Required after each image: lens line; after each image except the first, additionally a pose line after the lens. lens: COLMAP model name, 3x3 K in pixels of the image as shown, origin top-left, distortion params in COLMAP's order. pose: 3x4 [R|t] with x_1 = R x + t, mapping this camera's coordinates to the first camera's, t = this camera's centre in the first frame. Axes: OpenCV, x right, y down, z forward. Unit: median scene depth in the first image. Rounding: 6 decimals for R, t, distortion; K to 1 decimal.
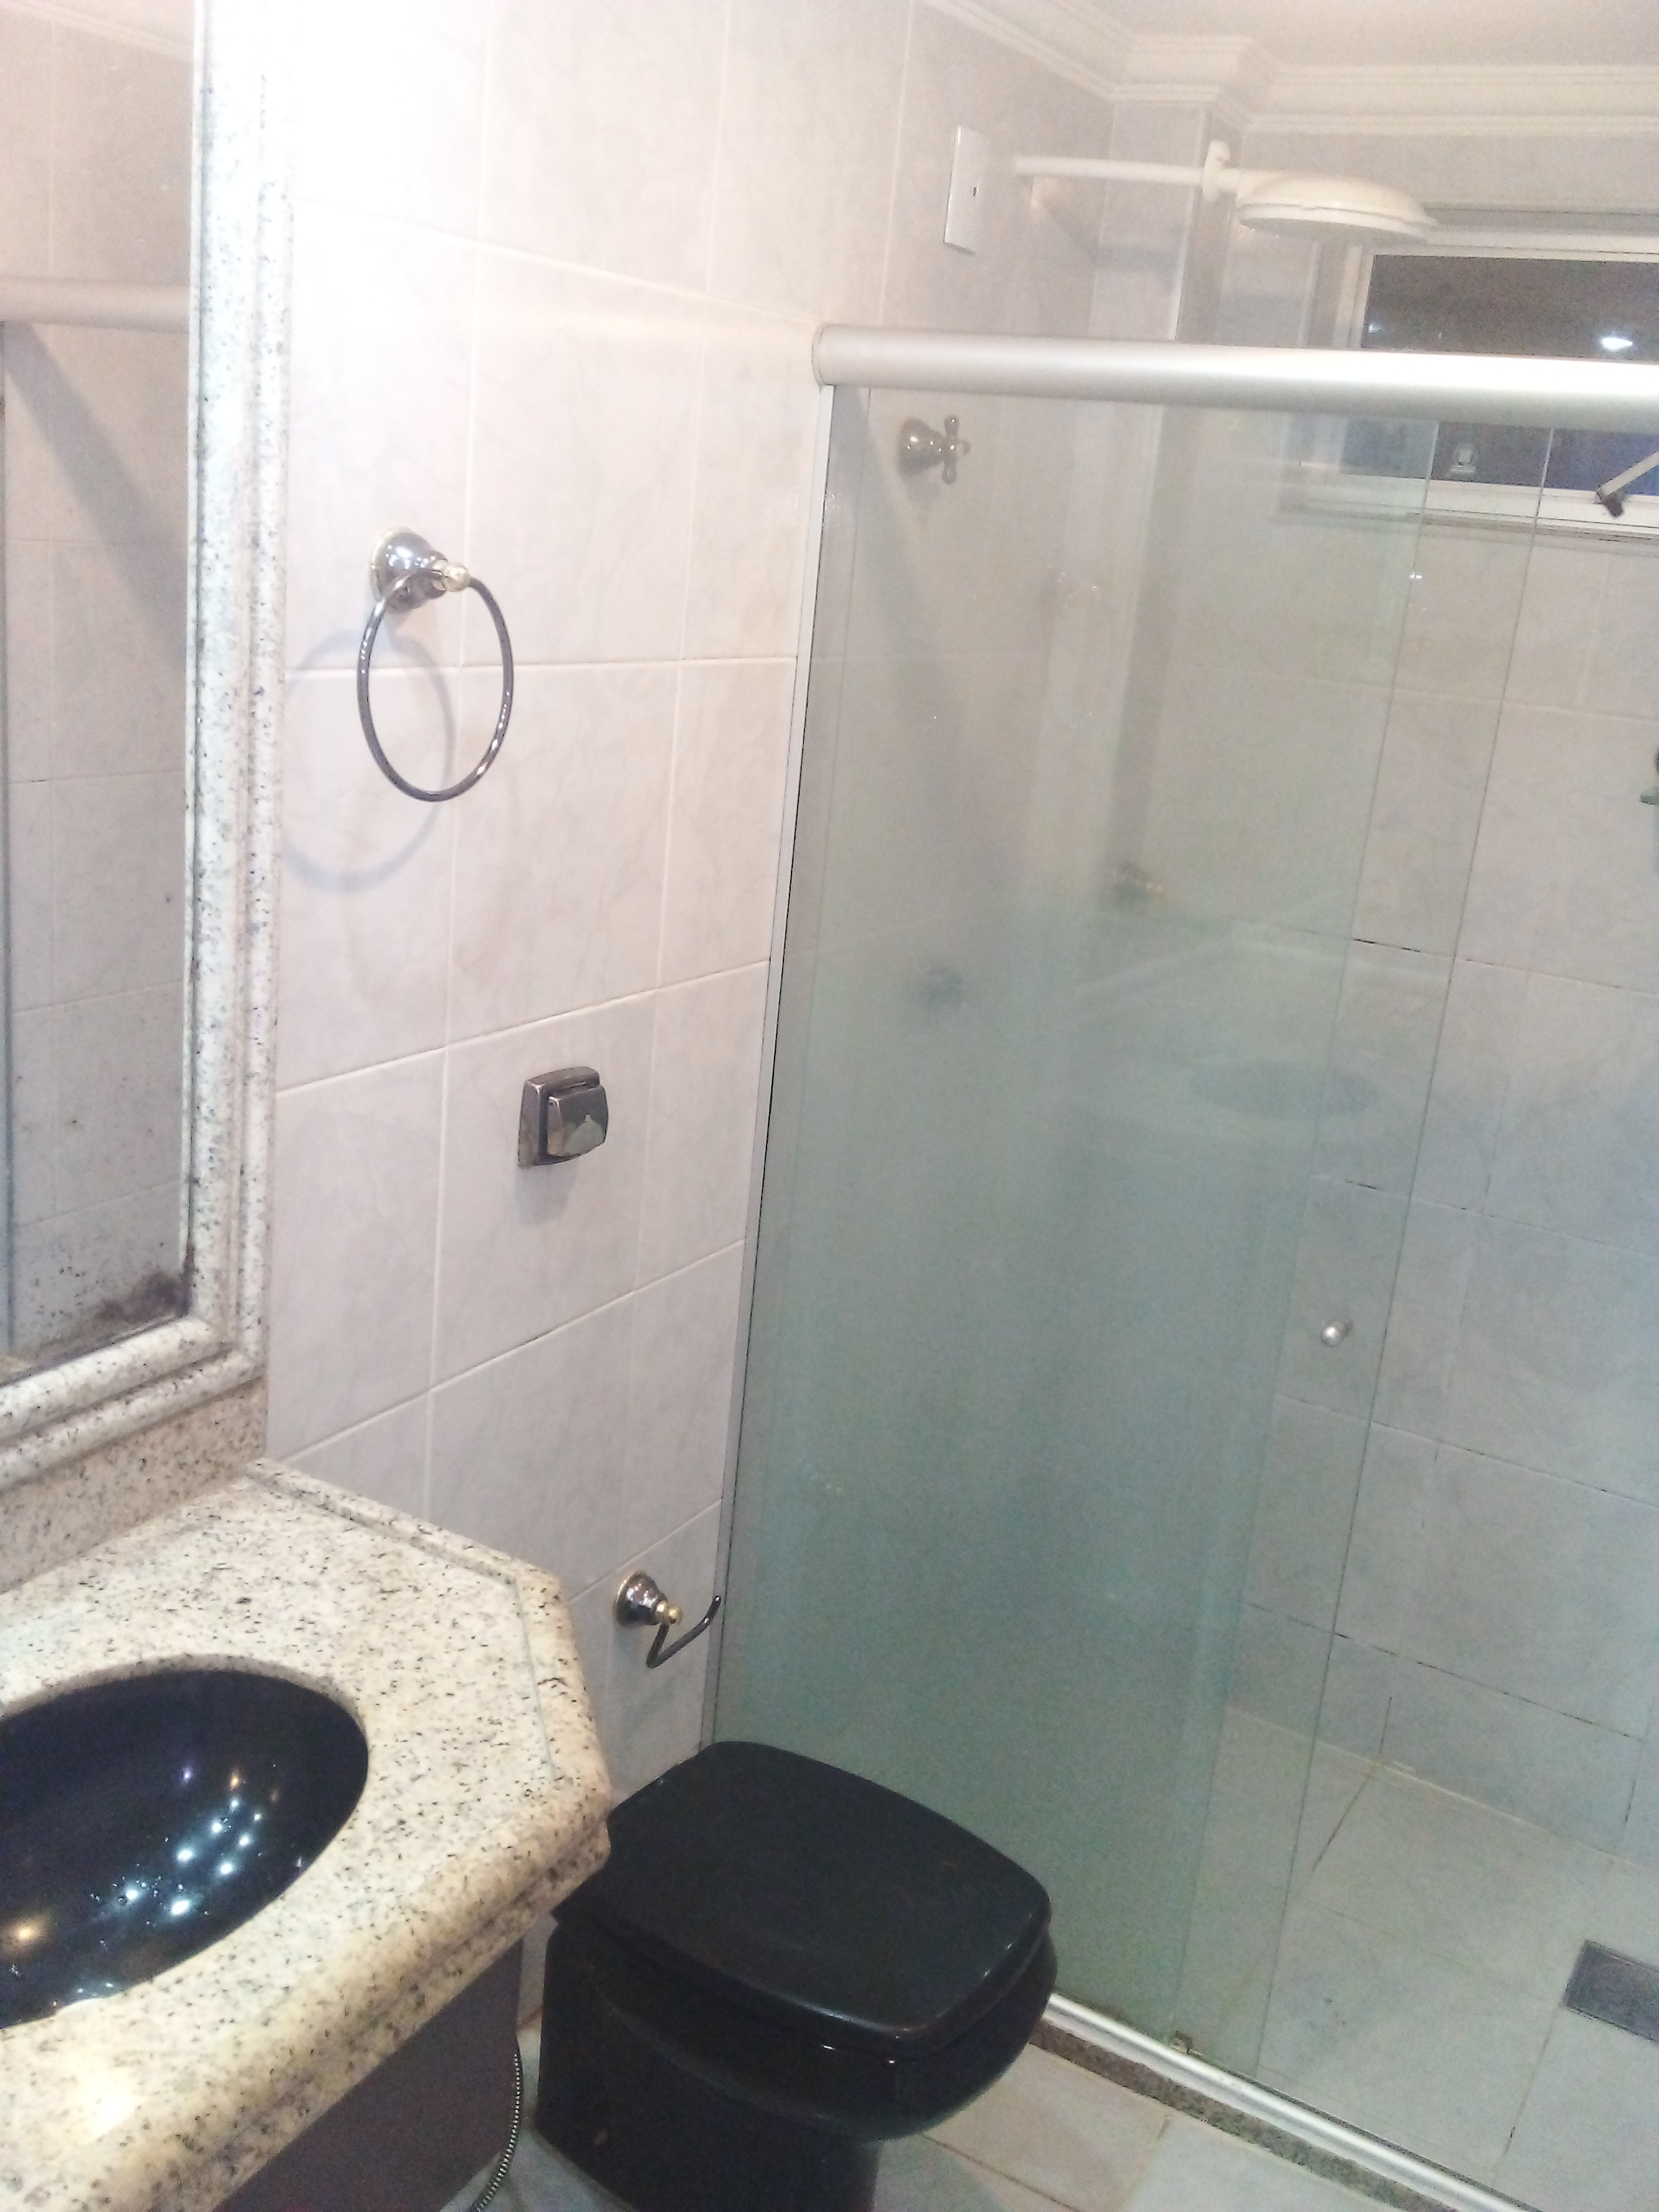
lens RADIAL K [[2037.4, 0, 825.0], [0, 2037.4, 1093.9], [0, 0, 1]] dist [0.117516, -0.240633]
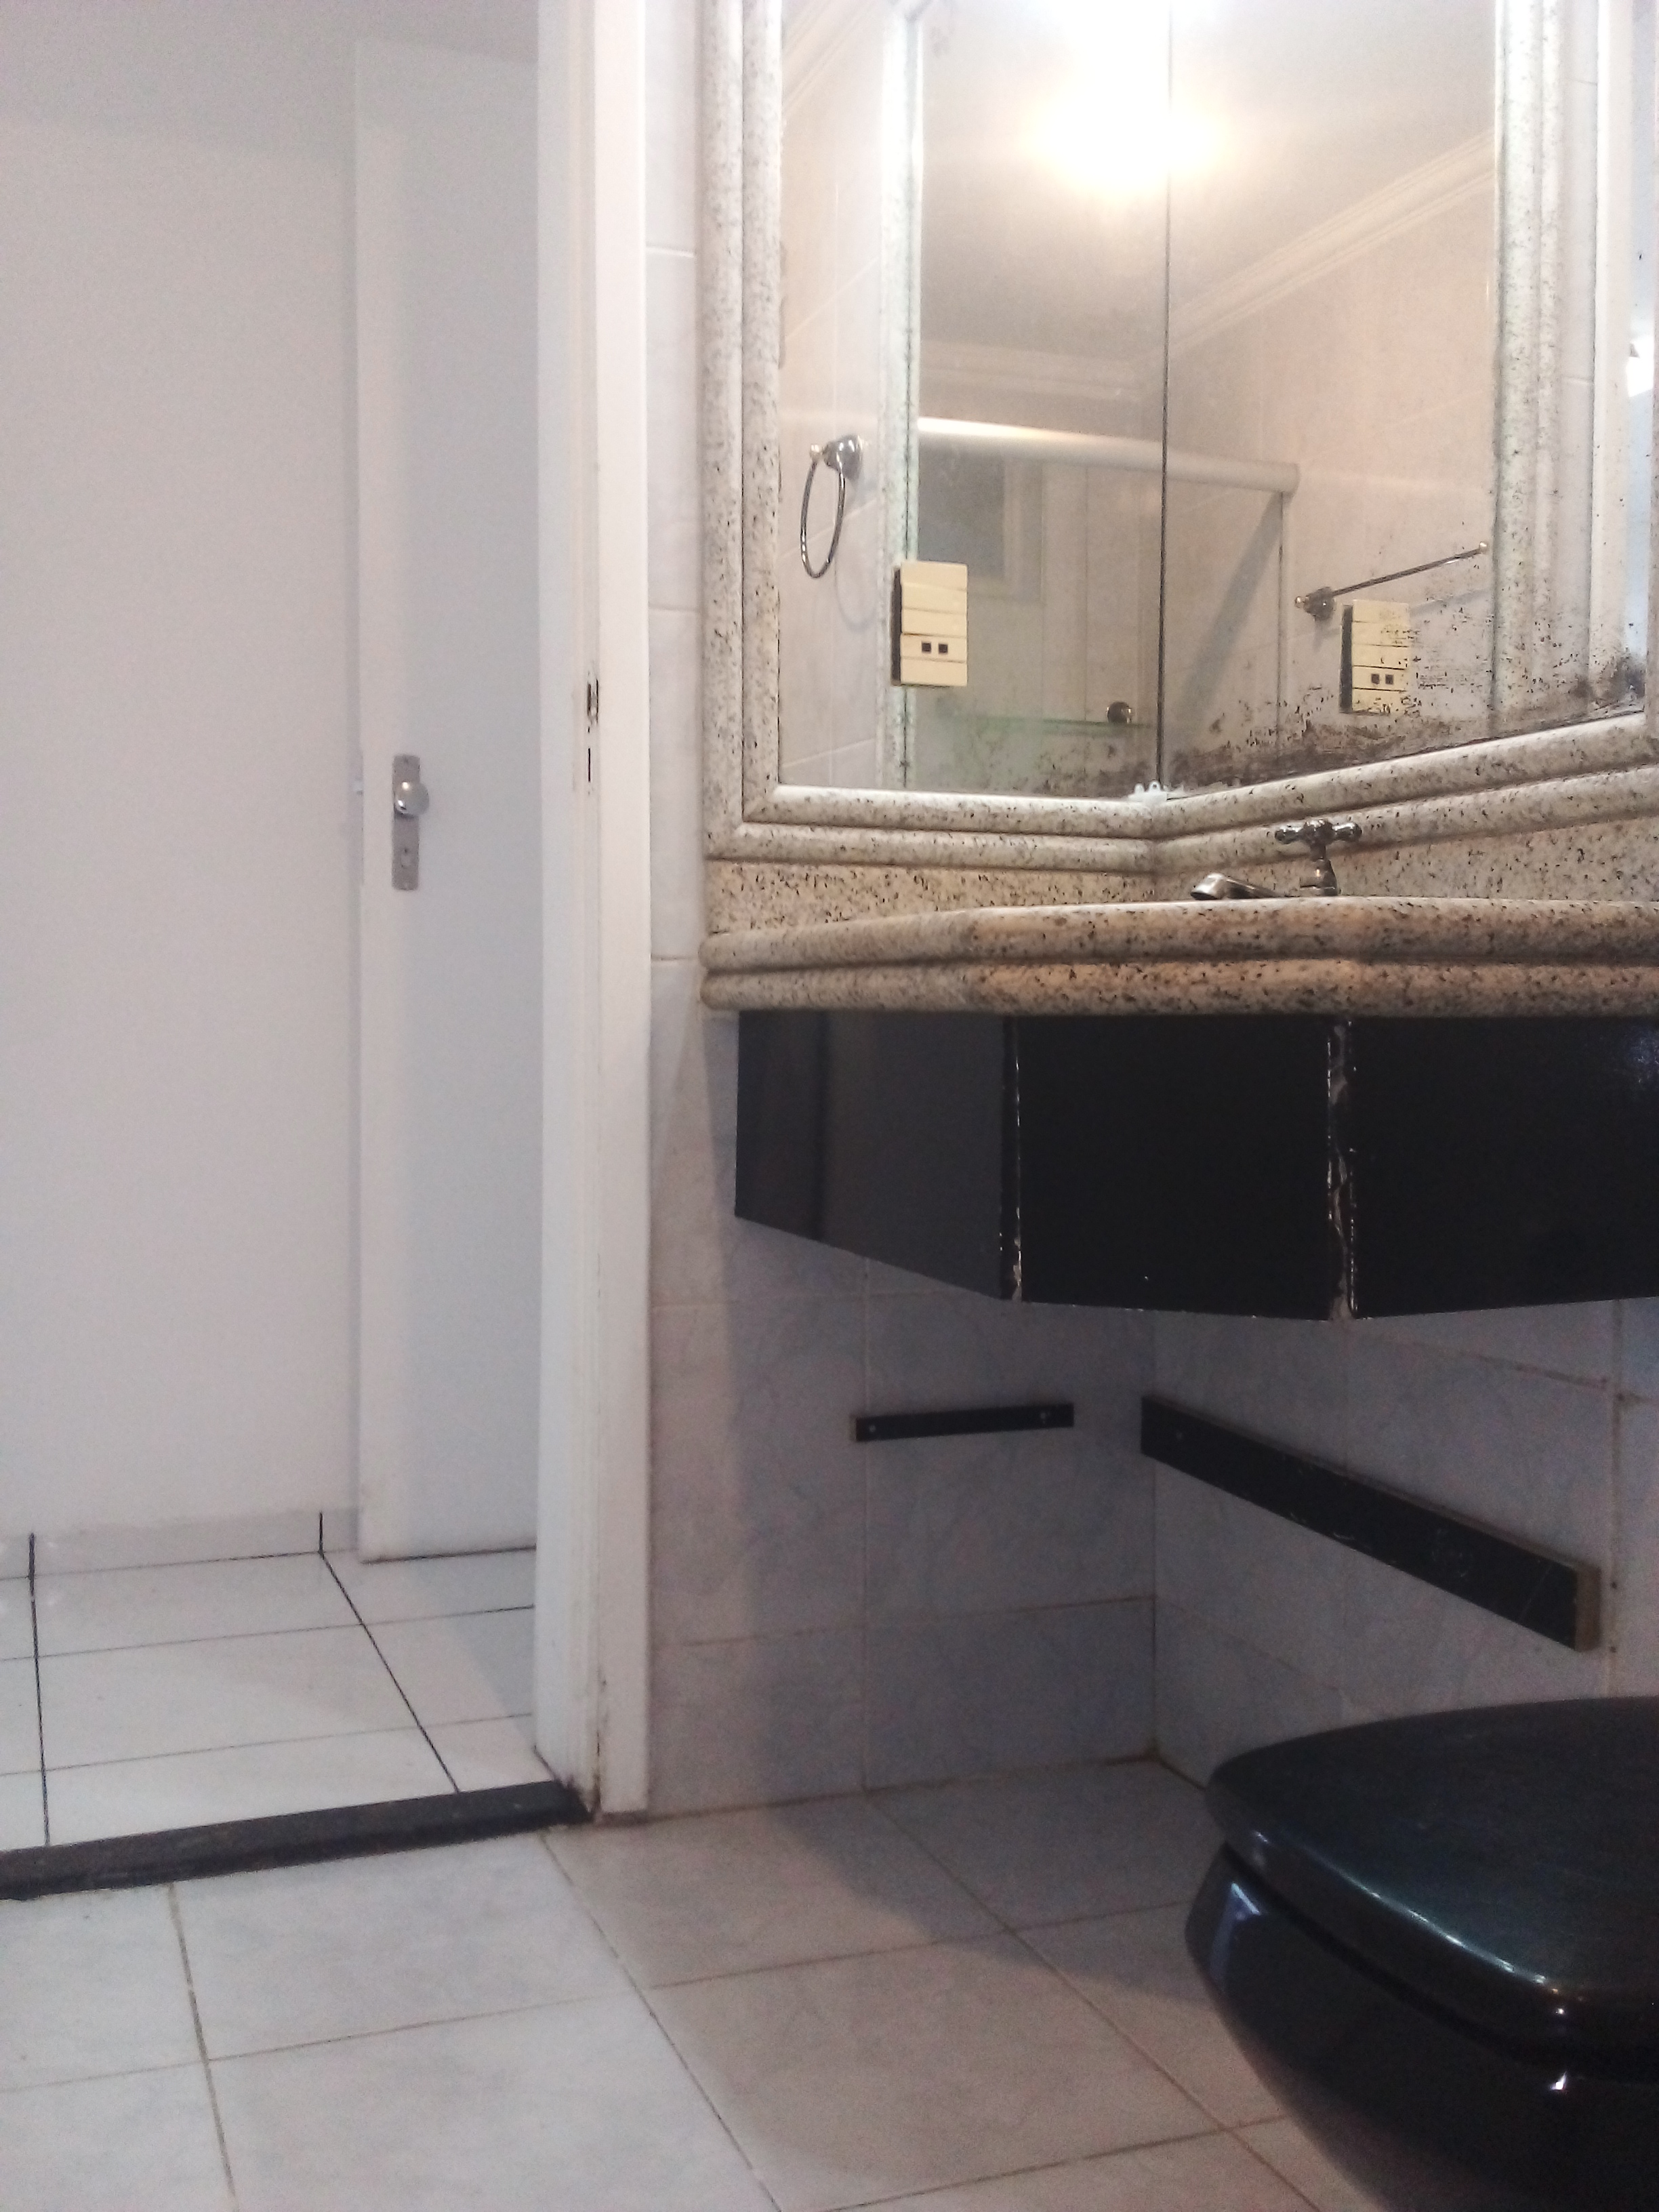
lens RADIAL K [[2037.4, 0, 825.0], [0, 2037.4, 1093.9], [0, 0, 1]] dist [0.117516, -0.240633]
pose [[-0.609501, -0.065576, -0.790068, 0.655453], [-0.280438, 0.949973, 0.137497, 0.252635], [0.741527, 0.305370, -0.597400, 1.351139]]
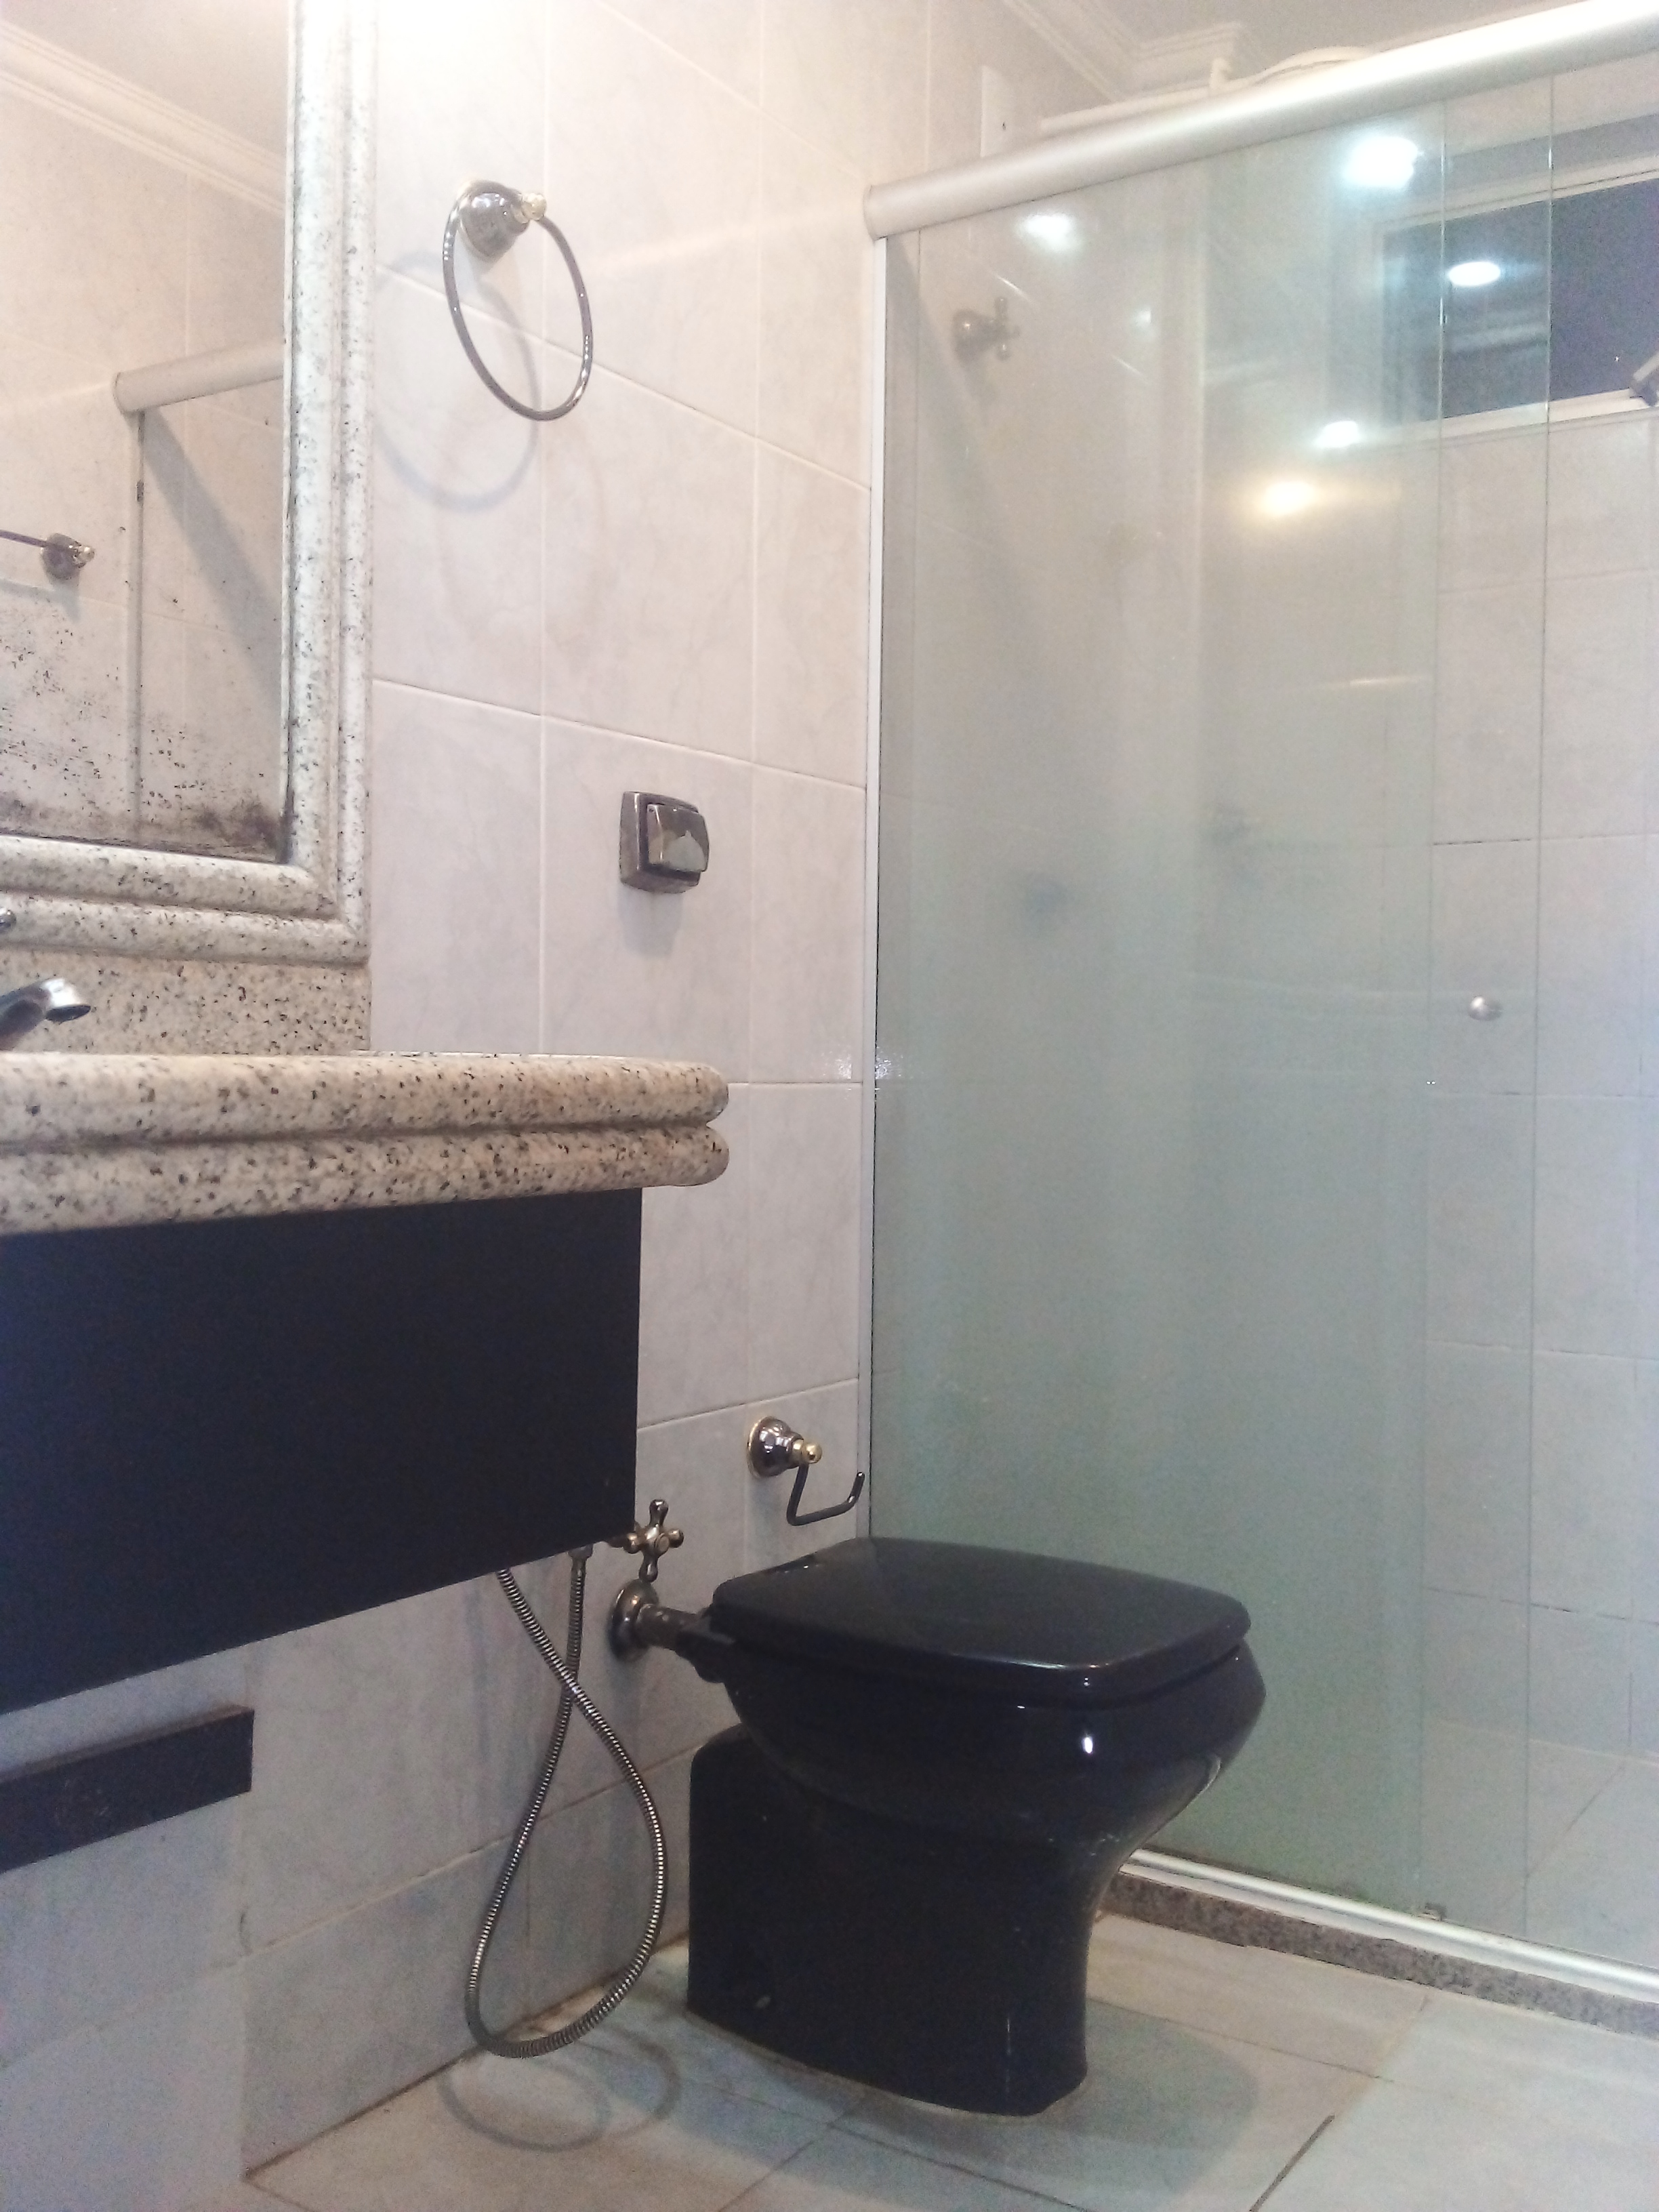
lens RADIAL K [[2037.4, 0, 825.0], [0, 2037.4, 1093.9], [0, 0, 1]] dist [0.117516, -0.240633]
pose [[0.995377, -0.080515, -0.052367, -0.009399], [0.063743, 0.961618, -0.266883, 0.500659], [0.071846, 0.262311, 0.962305, 0.096689]]
